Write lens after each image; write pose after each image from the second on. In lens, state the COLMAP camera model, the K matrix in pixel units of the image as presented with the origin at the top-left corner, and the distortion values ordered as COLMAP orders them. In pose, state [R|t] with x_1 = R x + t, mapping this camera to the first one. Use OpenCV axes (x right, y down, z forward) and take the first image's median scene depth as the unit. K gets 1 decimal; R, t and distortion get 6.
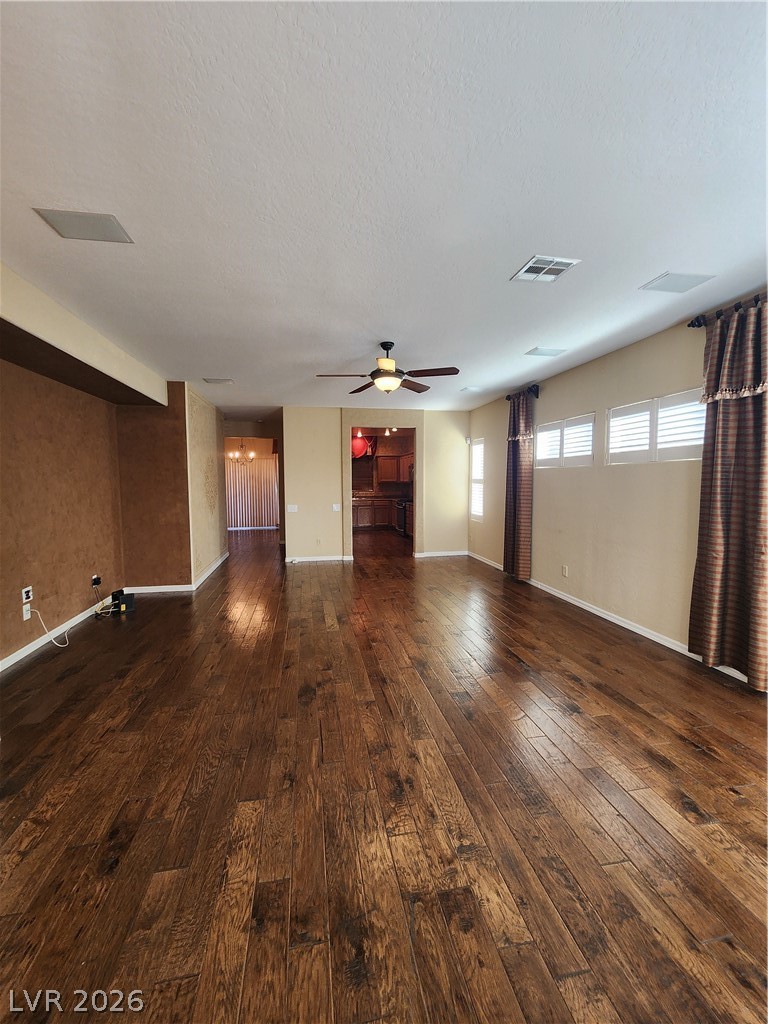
lens RADIAL K [[422.8, 0, 384.0], [0, 422.8, 512.0], [0, 0, 1]] dist [-0.000886, 0.000028]
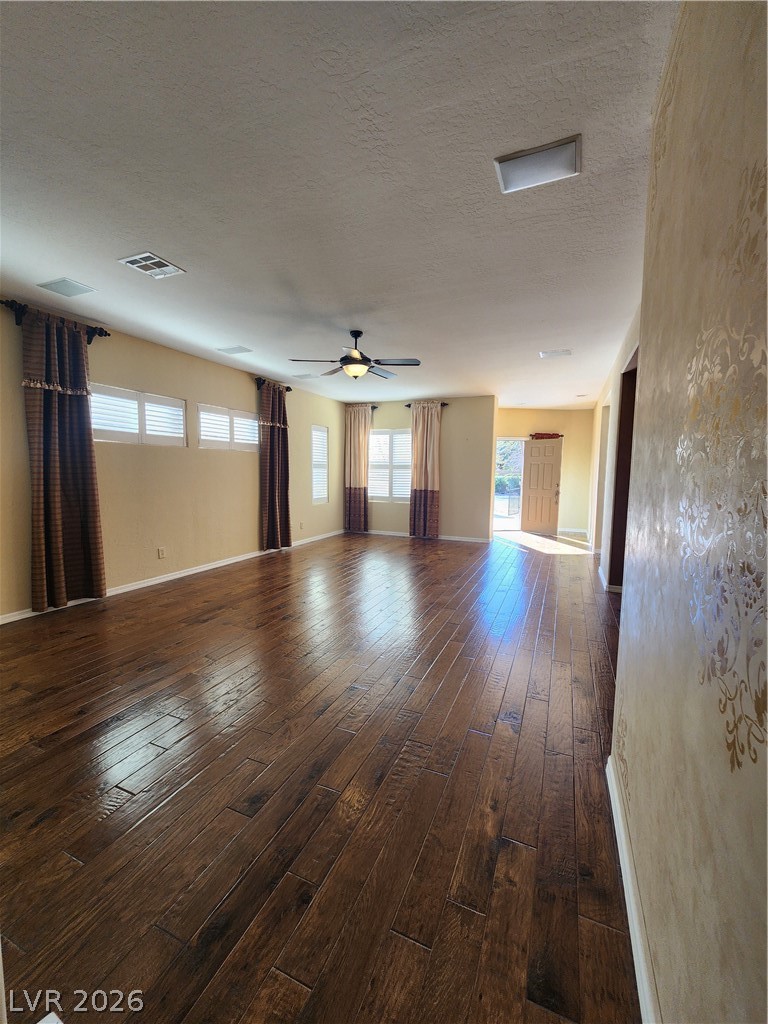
lens RADIAL K [[422.8, 0, 384.0], [0, 422.8, 512.0], [0, 0, 1]] dist [-0.000886, 0.000028]
pose [[-0.832876, -0.054899, 0.550730, -0.620102], [0.037018, 0.987314, 0.154402, -0.099240], [-0.552220, 0.148984, -0.820278, 1.764916]]
